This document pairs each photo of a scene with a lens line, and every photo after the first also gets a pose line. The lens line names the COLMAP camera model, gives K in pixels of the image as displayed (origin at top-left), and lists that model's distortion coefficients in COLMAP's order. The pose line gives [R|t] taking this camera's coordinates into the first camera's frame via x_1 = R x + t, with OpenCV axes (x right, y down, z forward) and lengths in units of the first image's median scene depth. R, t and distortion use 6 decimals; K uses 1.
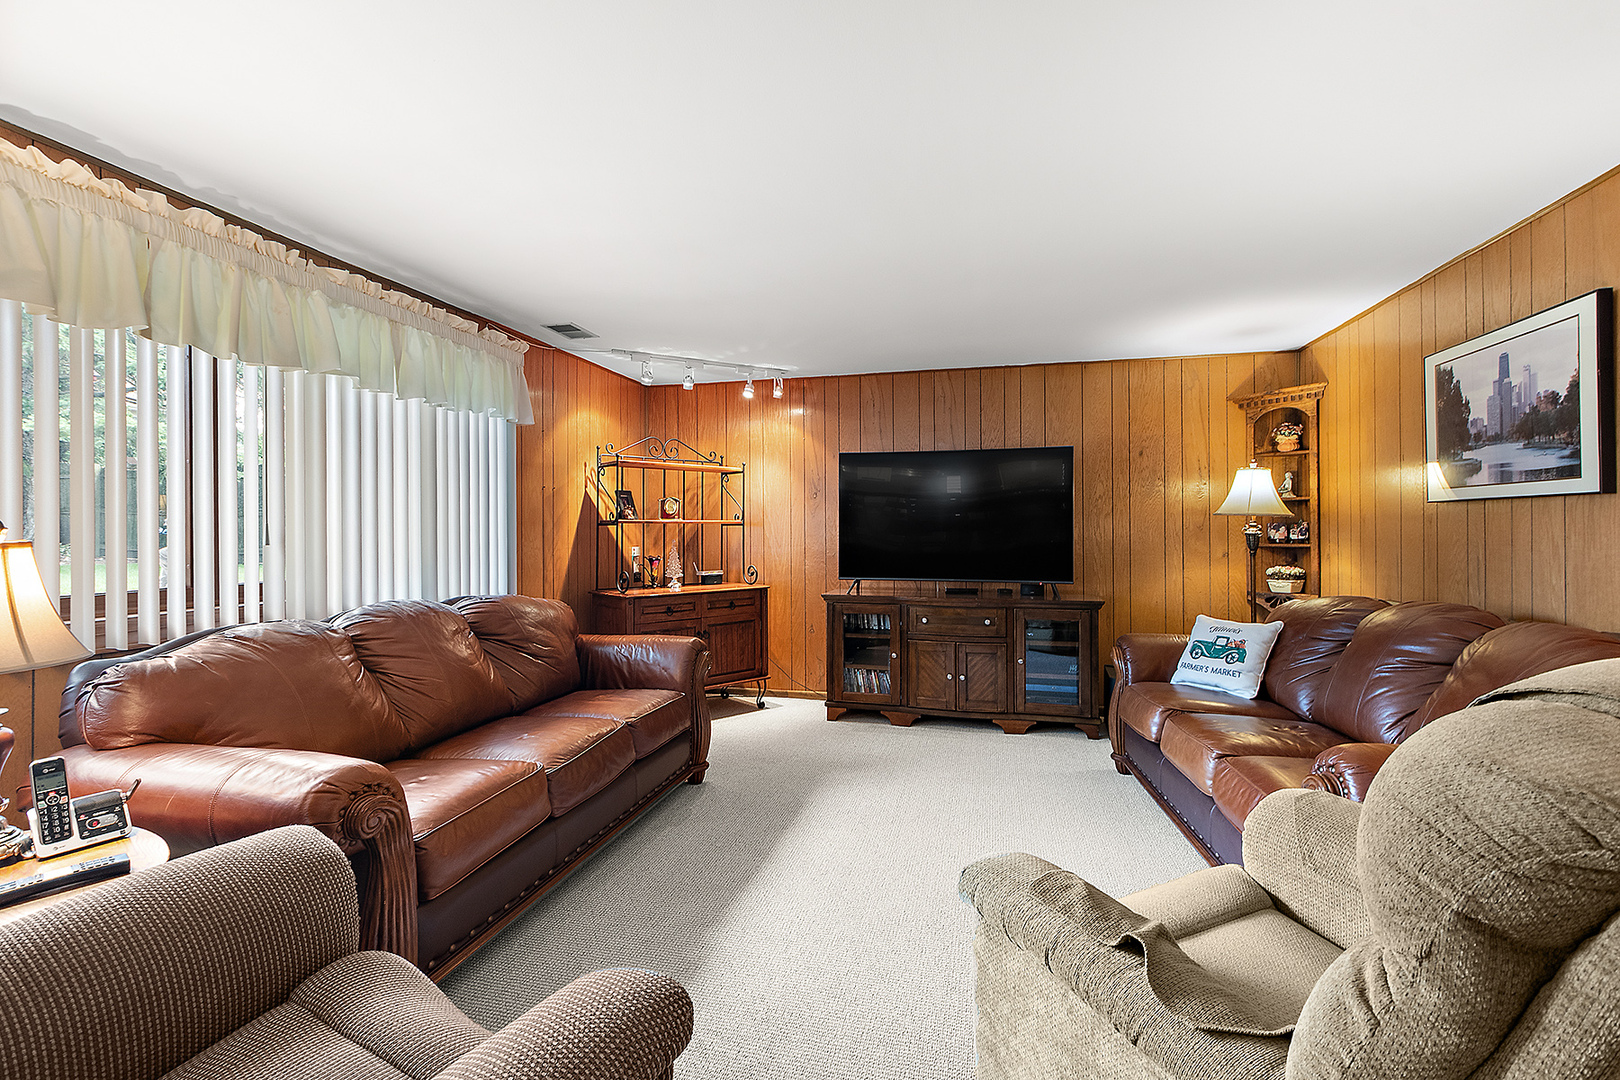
lens RADIAL K [[725.2, 0, 810.0], [0, 725.2, 534.2], [0, 0, 1]] dist [0.003454, 0.000087]
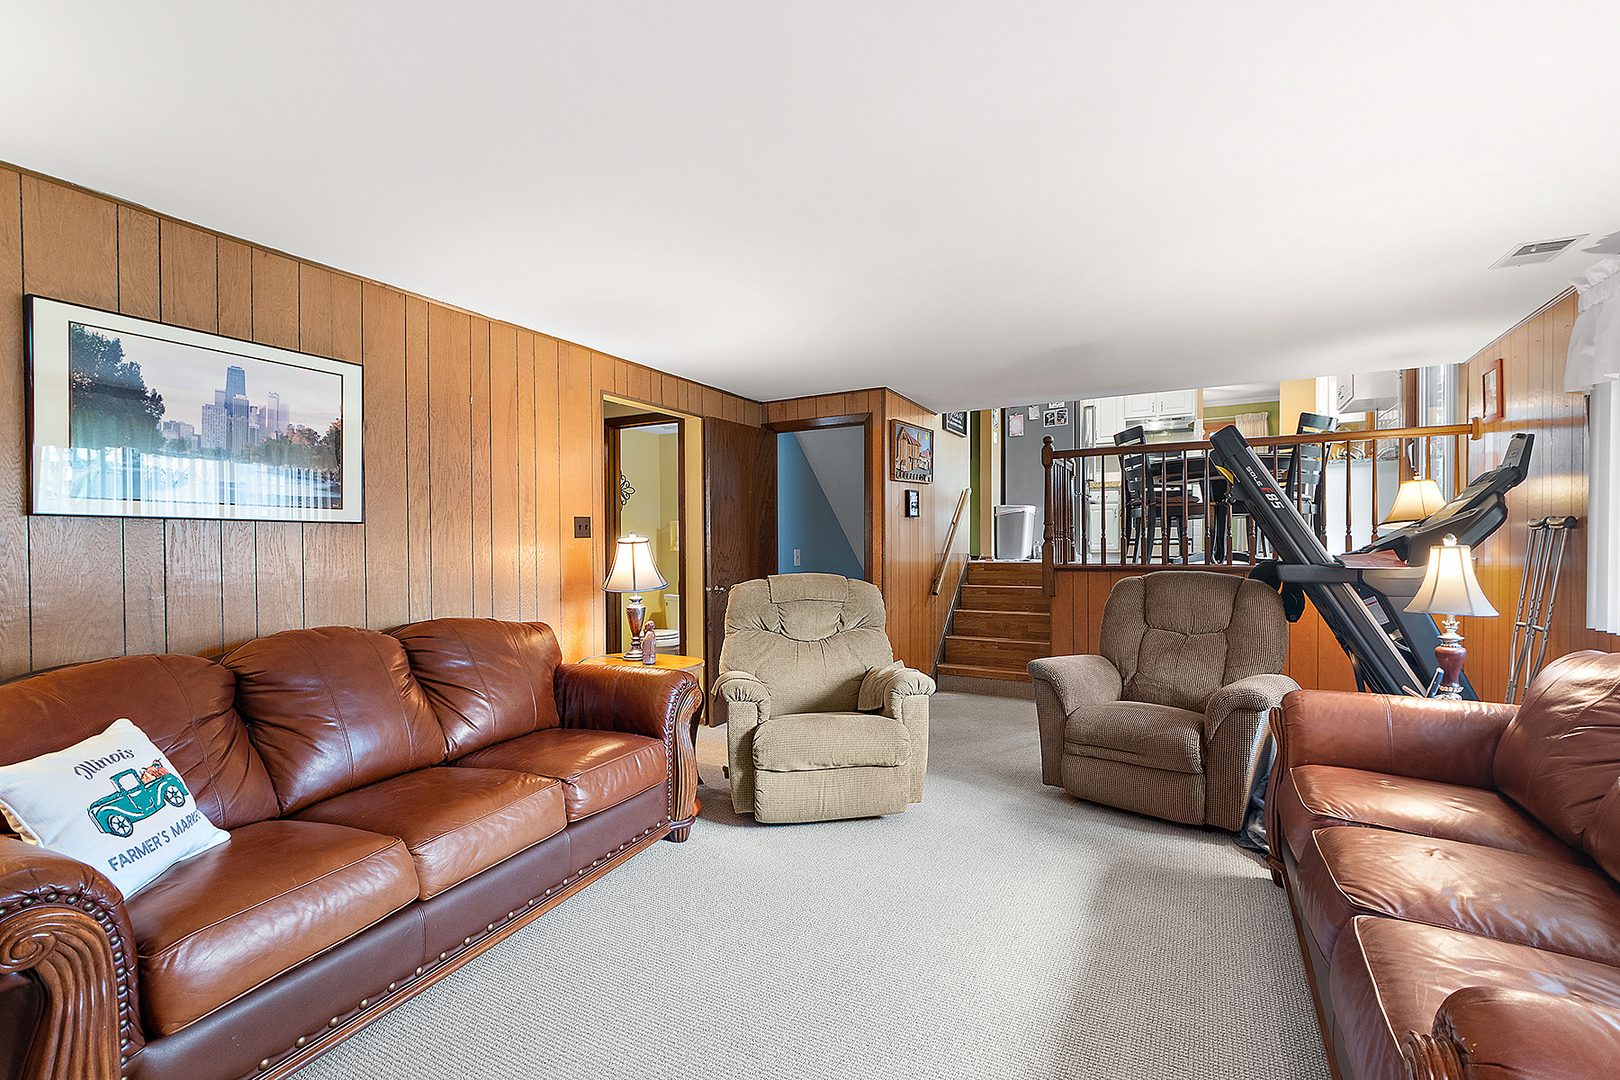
lens RADIAL K [[725.2, 0, 809.1], [0, 725.2, 542.8], [0, 0, 1]] dist [0.003454, 0.000087]
pose [[-0.964866, 0.004208, 0.262708, -0.016451], [0.006036, 0.999963, 0.006149, -0.022543], [-0.262673, 0.007519, -0.964856, 1.852459]]
